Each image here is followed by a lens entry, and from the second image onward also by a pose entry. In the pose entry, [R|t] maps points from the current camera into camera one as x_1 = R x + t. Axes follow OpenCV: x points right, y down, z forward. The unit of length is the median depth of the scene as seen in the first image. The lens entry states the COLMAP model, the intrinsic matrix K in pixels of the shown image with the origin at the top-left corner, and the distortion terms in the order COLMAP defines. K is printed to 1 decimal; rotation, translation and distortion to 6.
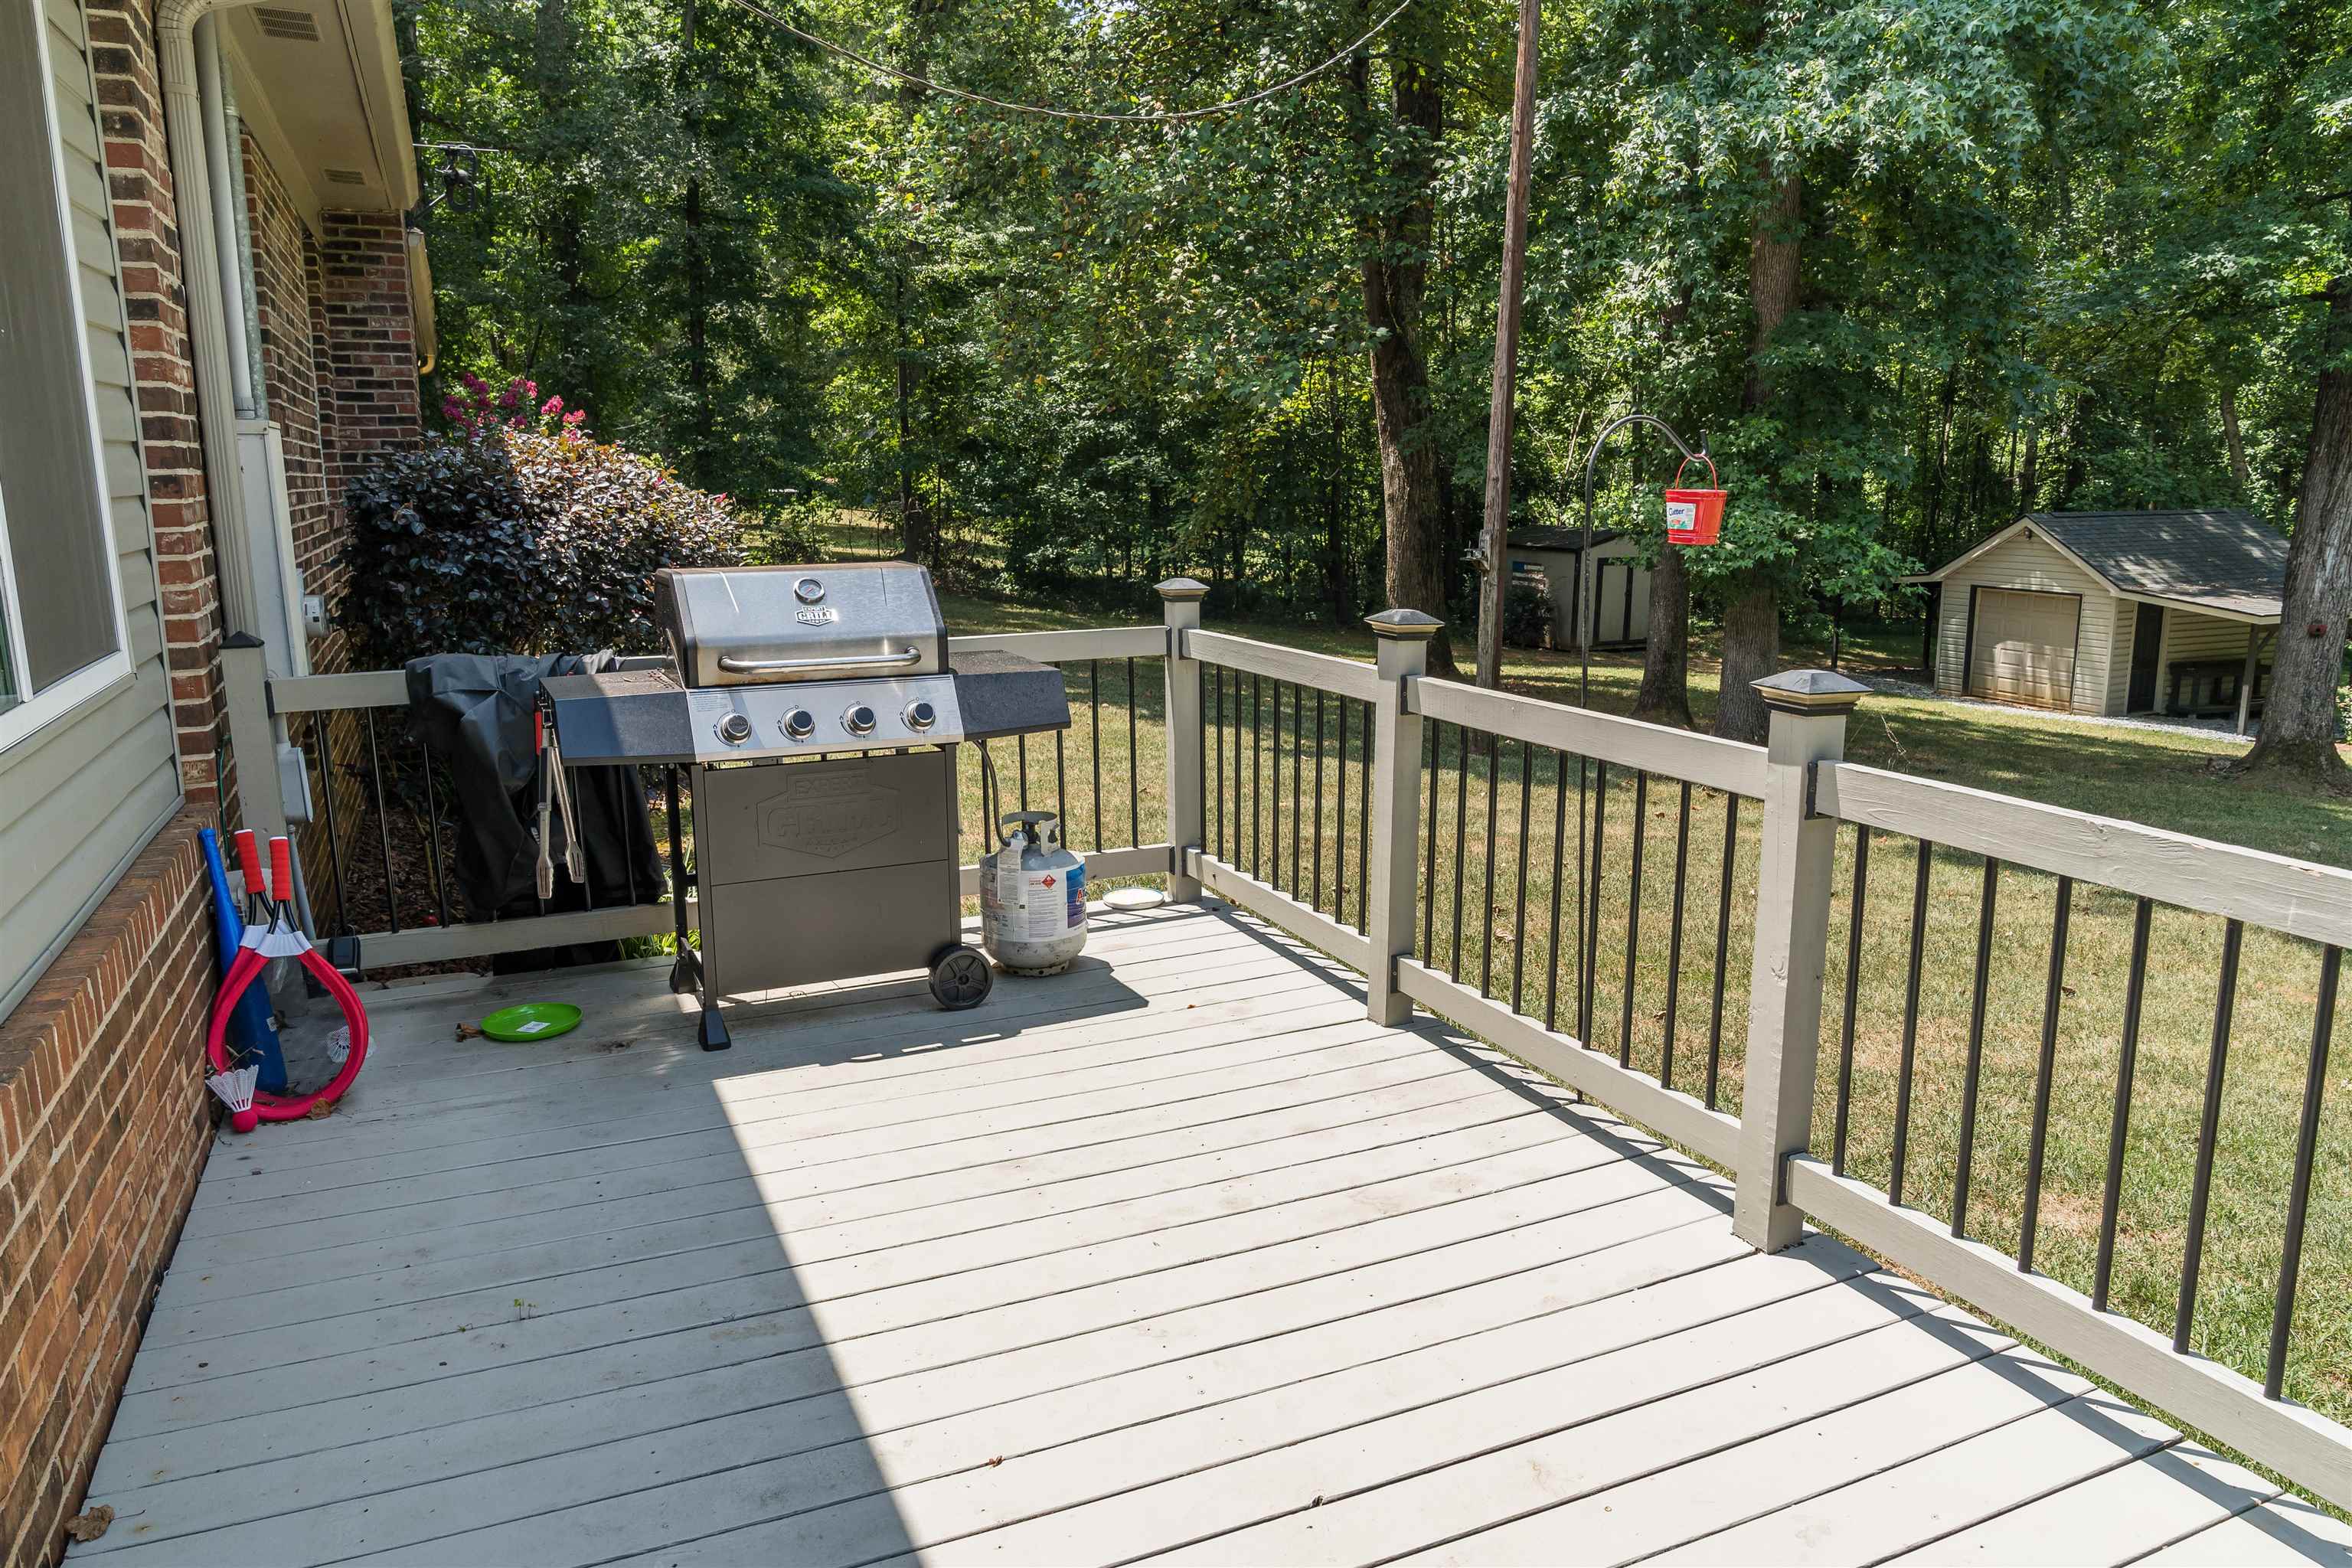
lens RADIAL K [[1600.3, 0, 1181.7], [0, 1600.3, 794.8], [0, 0, 1]] dist [-0.030148, 0.008794]
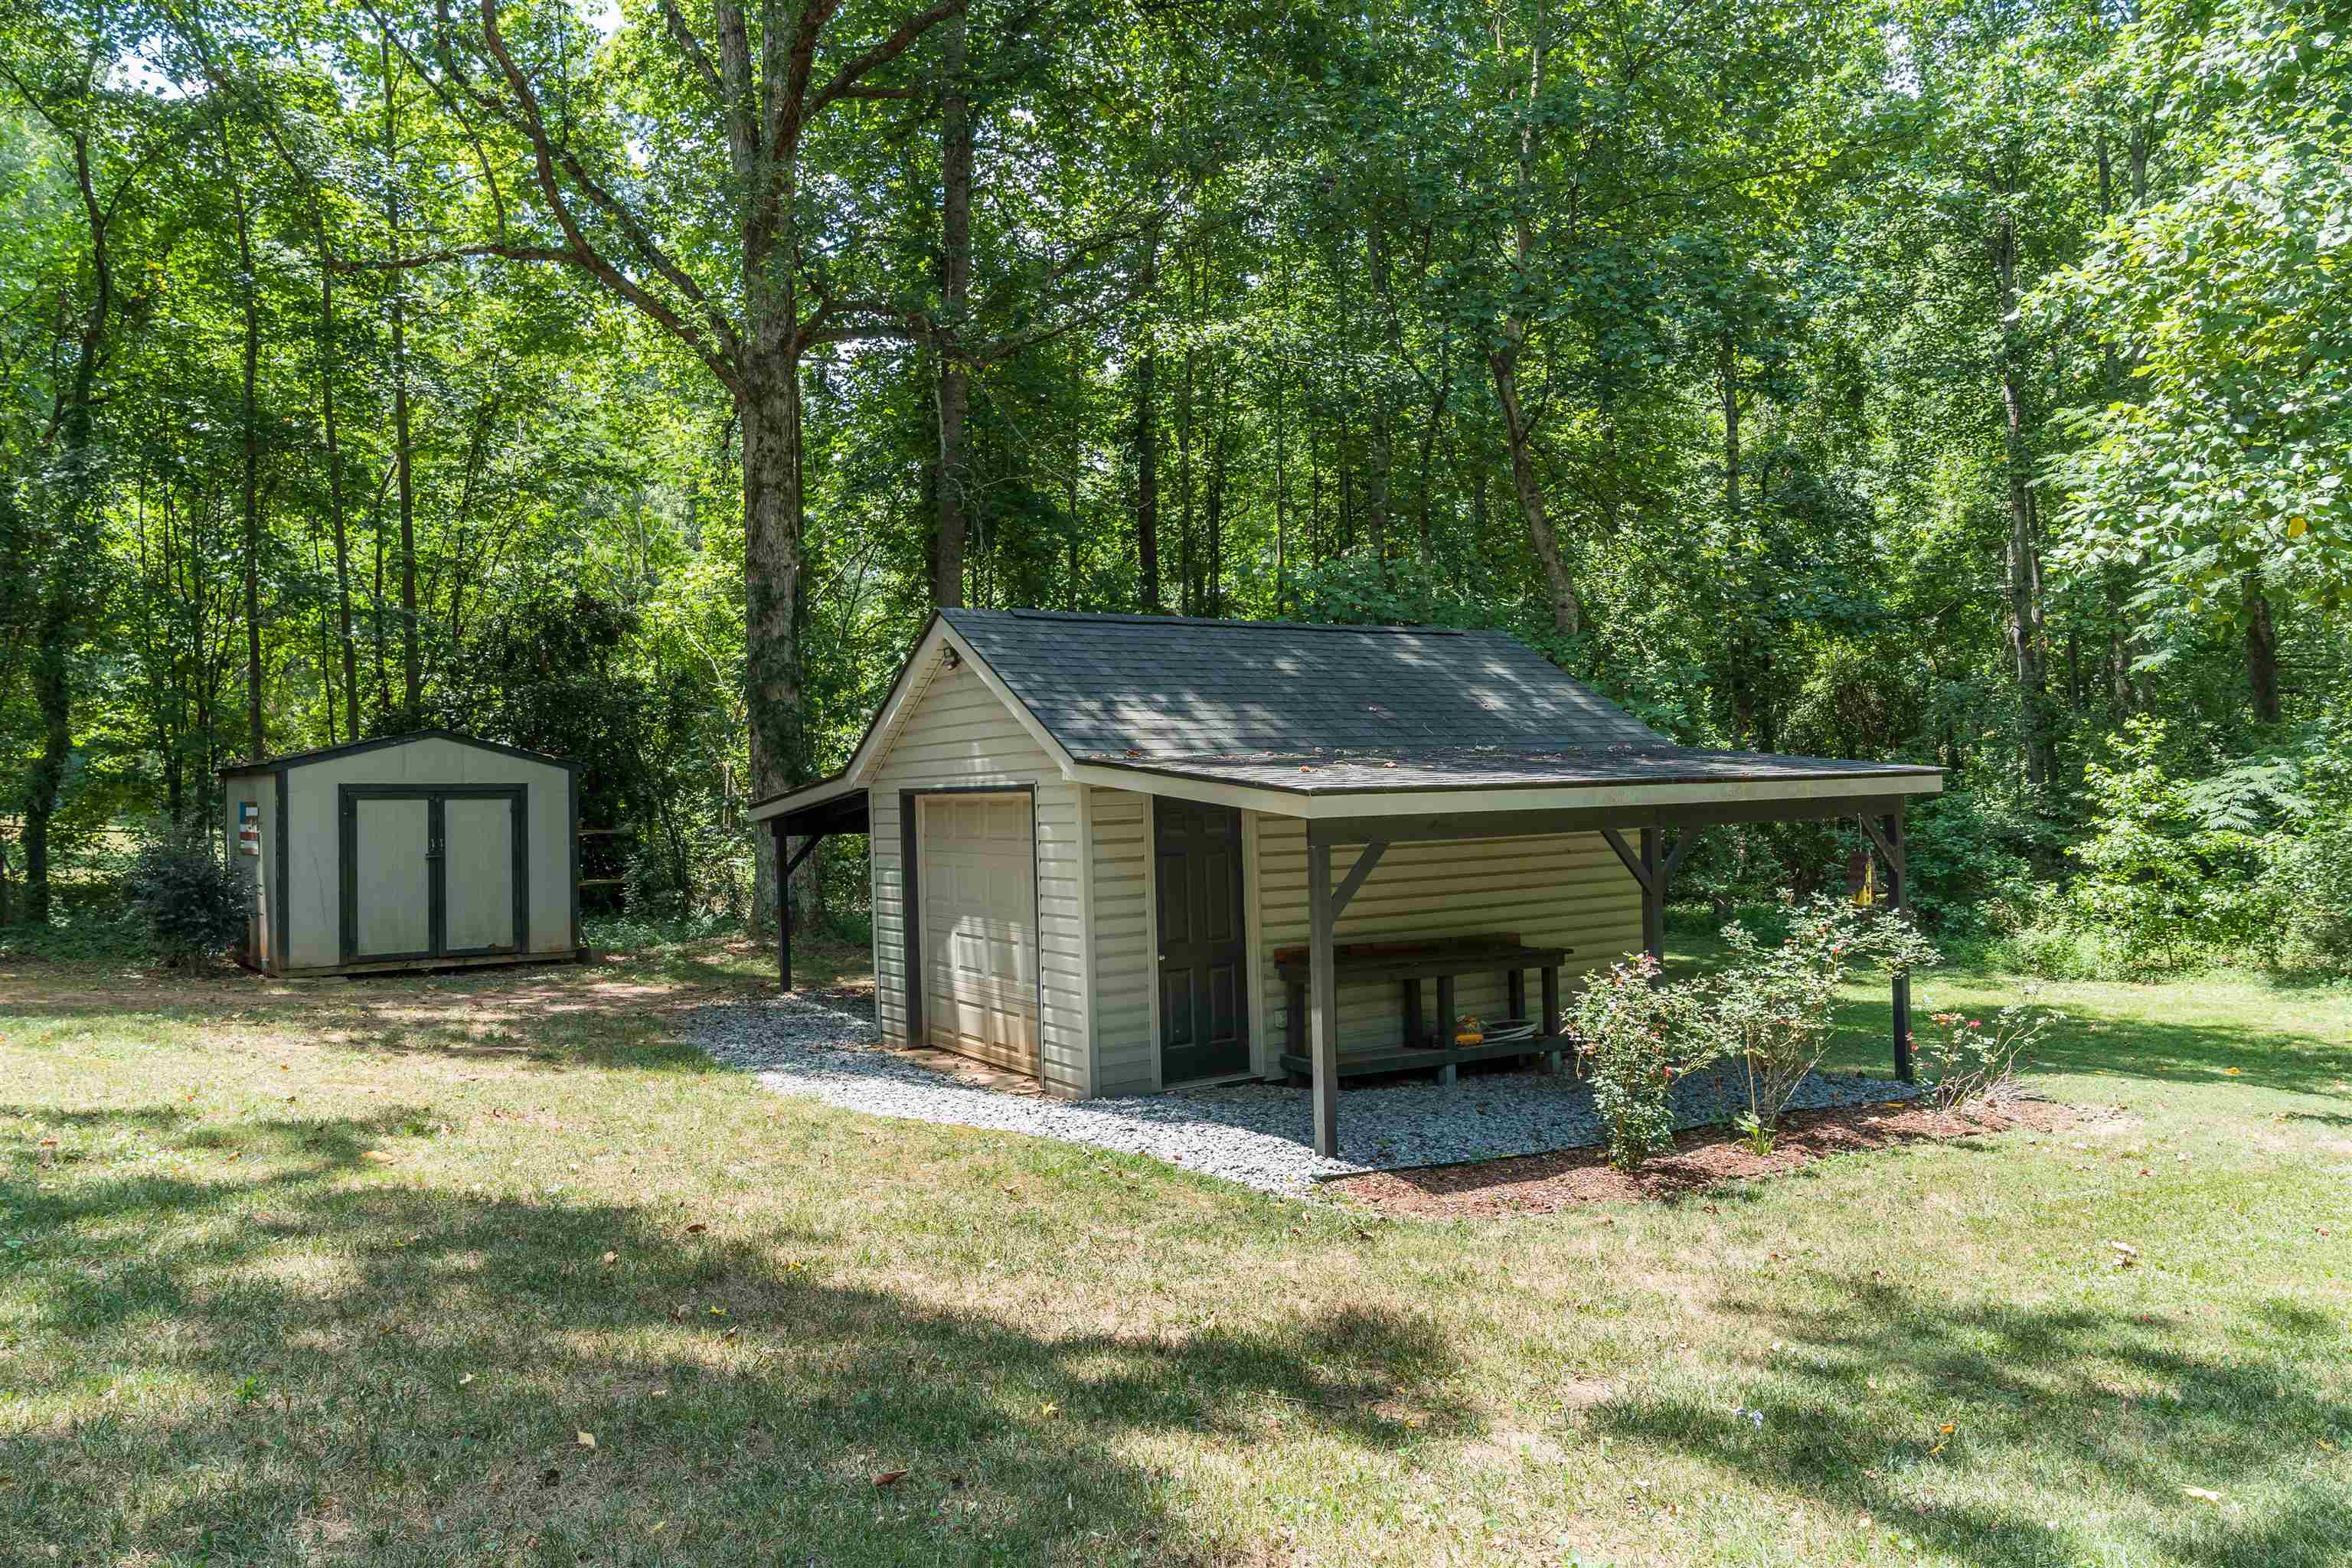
lens RADIAL K [[1600.3, 0, 1170.5], [0, 1600.3, 780.2], [0, 0, 1]] dist [-0.030148, 0.008794]
pose [[0.986694, -0.005075, 0.162511, 0.522585], [0.042043, 0.973483, -0.224864, -0.035675], [-0.157060, 0.228704, 0.960743, 0.594929]]
